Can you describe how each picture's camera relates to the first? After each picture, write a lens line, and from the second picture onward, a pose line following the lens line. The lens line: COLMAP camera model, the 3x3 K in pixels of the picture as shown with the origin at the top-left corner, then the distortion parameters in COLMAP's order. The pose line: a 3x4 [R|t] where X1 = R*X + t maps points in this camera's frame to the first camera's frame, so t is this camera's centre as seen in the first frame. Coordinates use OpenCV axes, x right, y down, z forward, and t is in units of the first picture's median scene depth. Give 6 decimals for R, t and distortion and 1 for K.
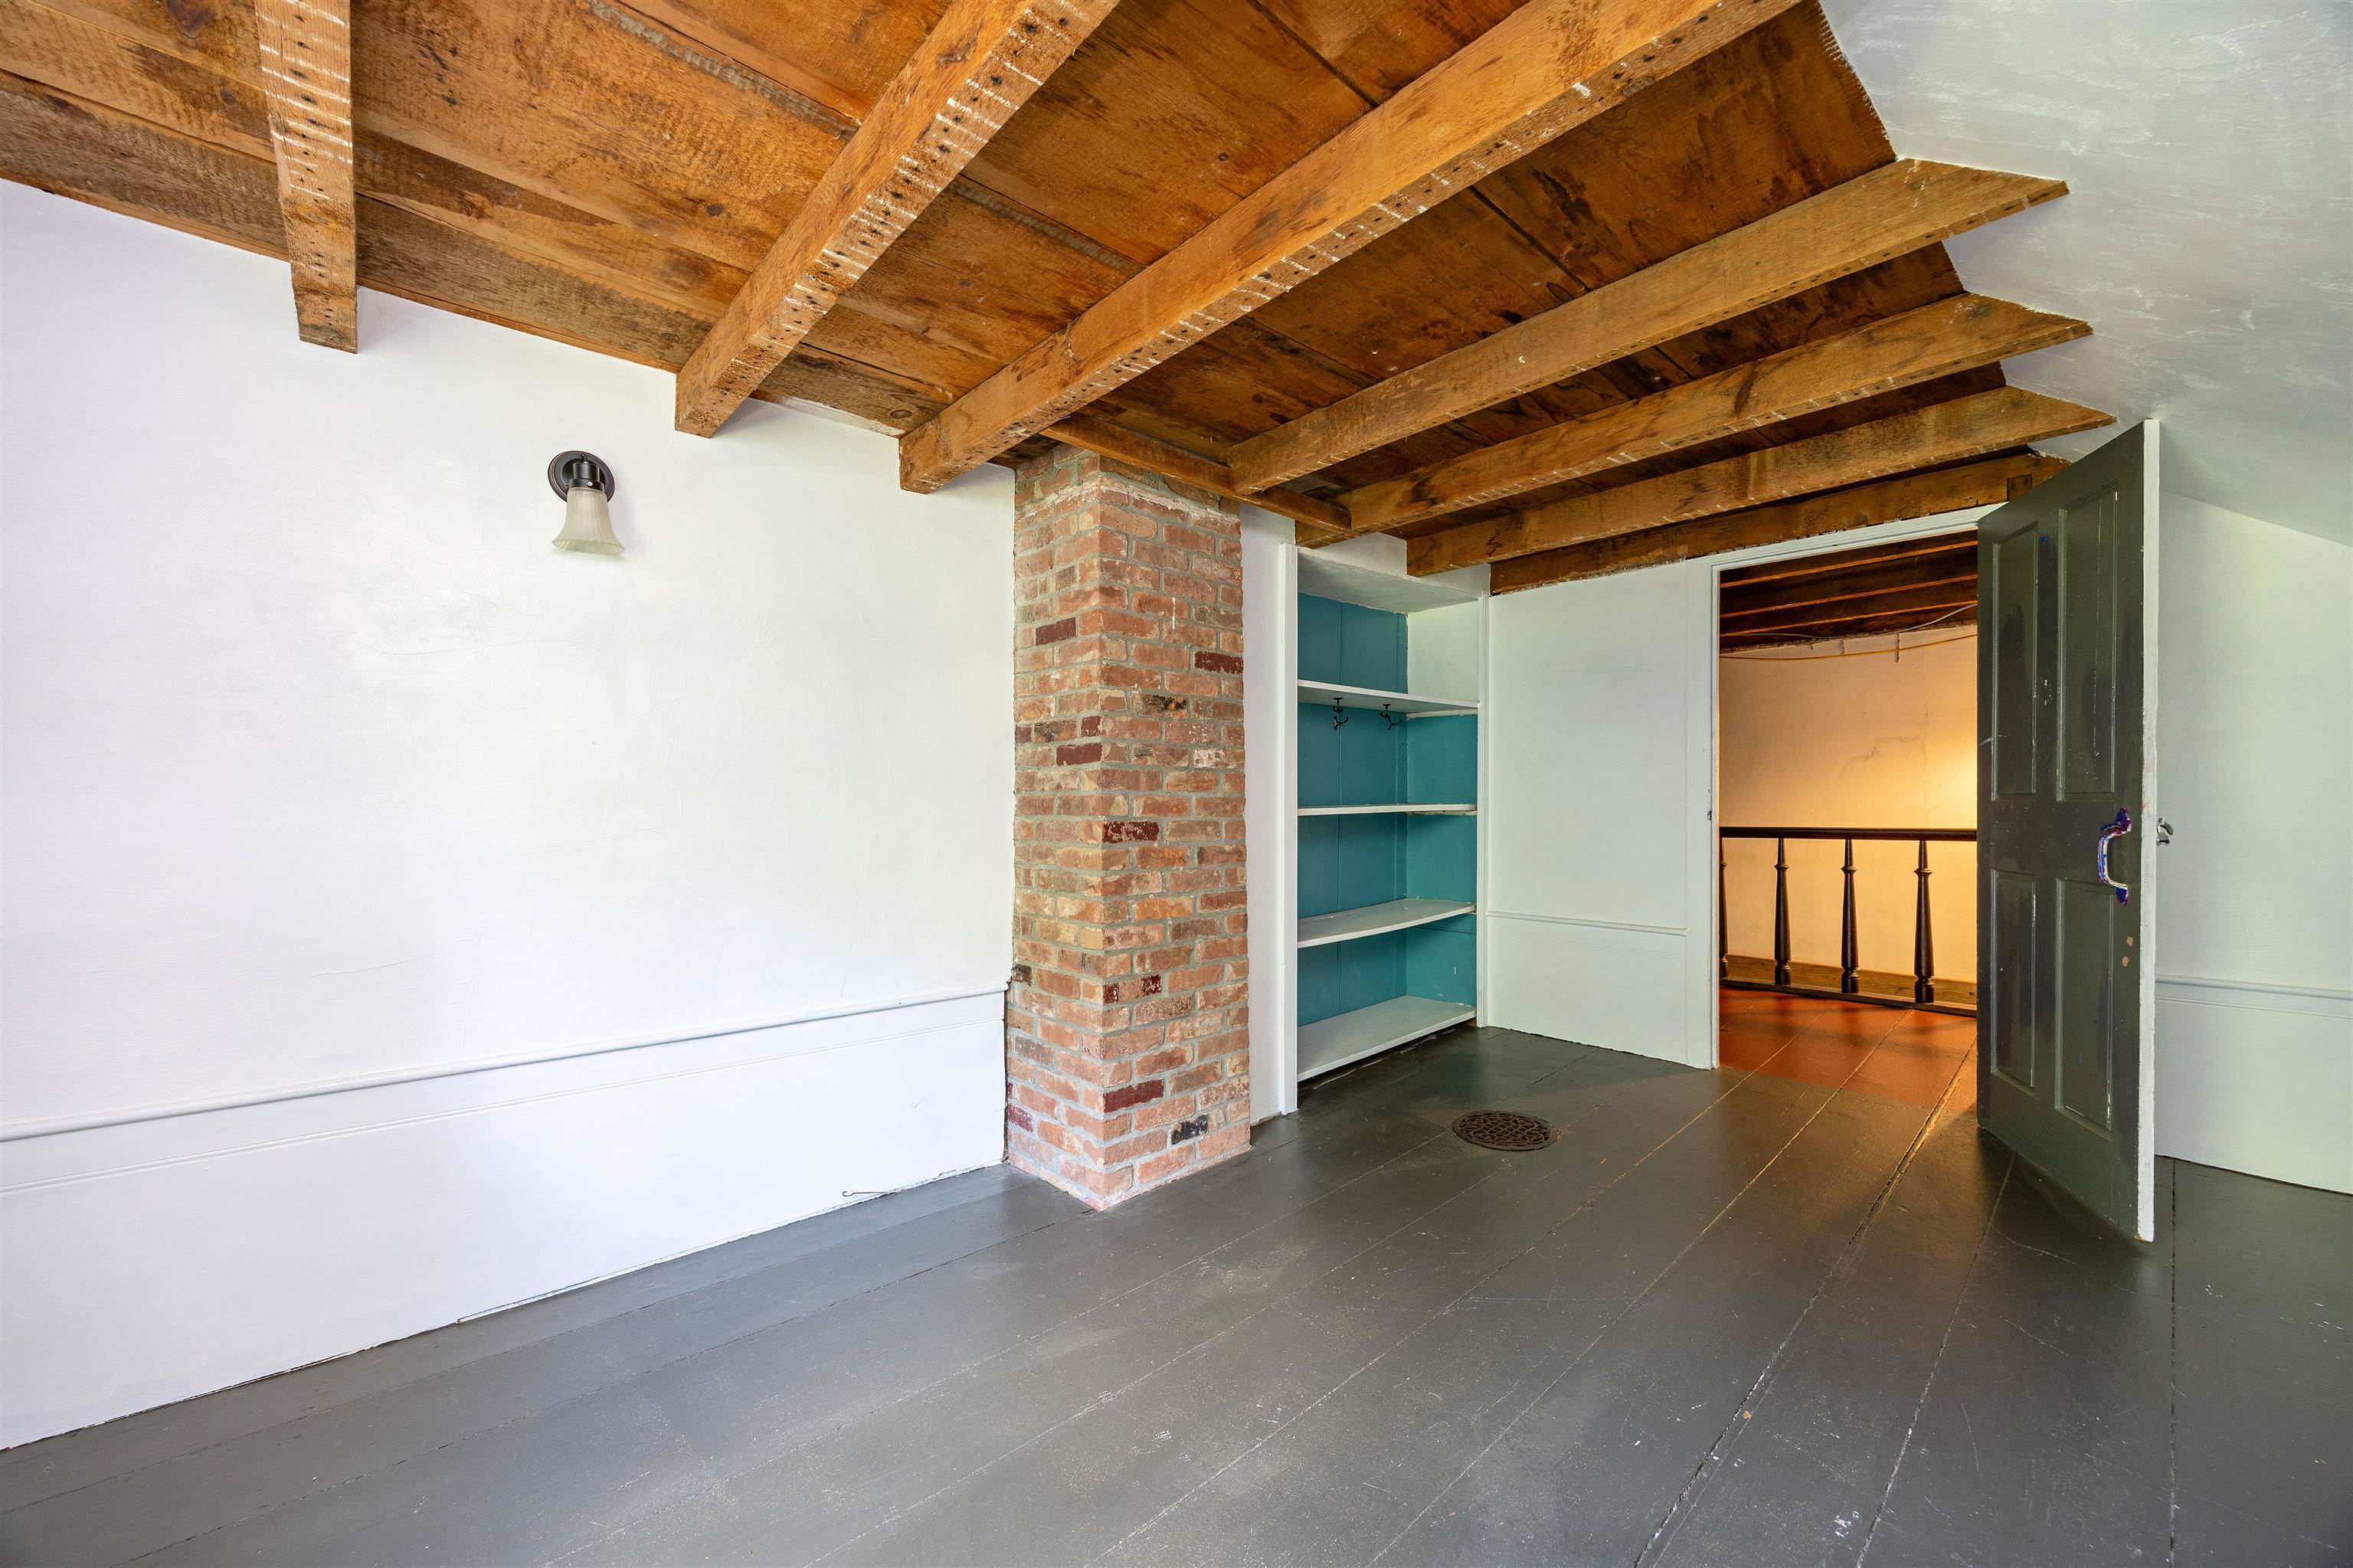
lens RADIAL K [[944.3, 0, 1172.4], [0, 944.3, 788.4], [0, 0, 1]] dist [-0.003507, -0.000142]
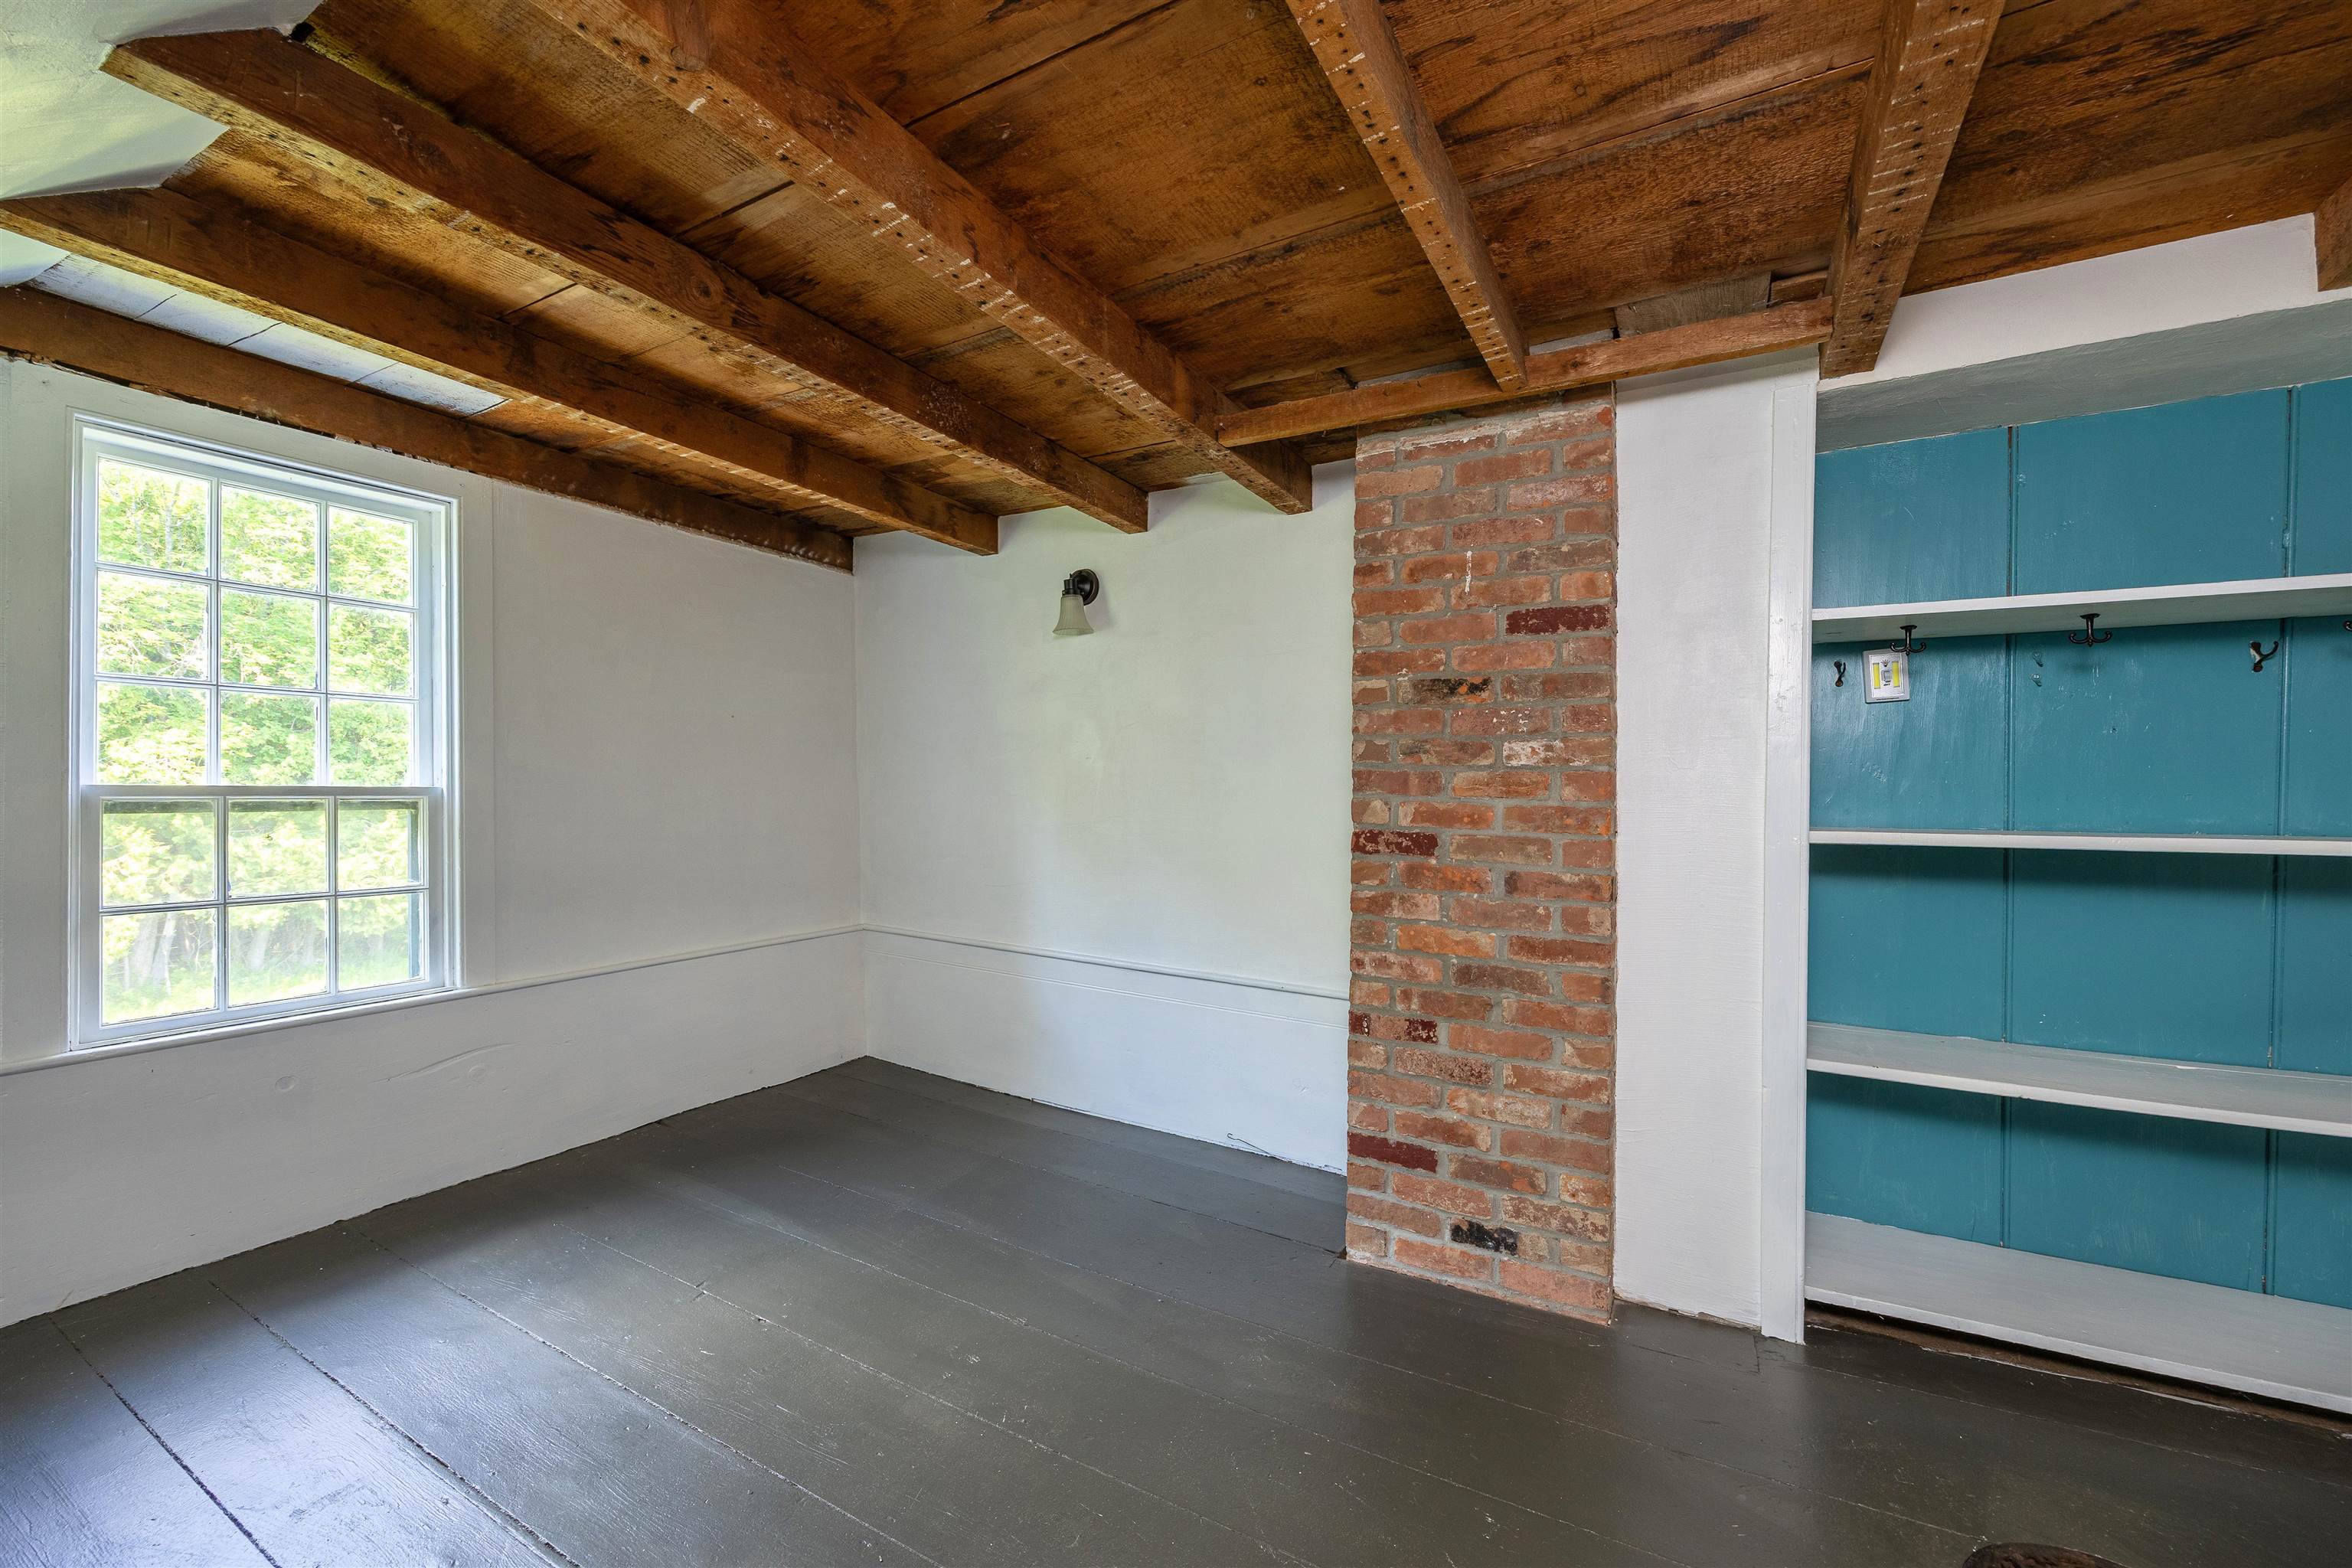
lens RADIAL K [[943.8, 0, 1173.7], [0, 943.8, 787.2], [0, 0, 1]] dist [-0.003507, -0.000142]
pose [[0.287581, 0.002036, -0.957754, 0.686544], [-0.008726, 0.999962, -0.000495, -0.002420], [0.957717, 0.008500, 0.287588, 0.537981]]
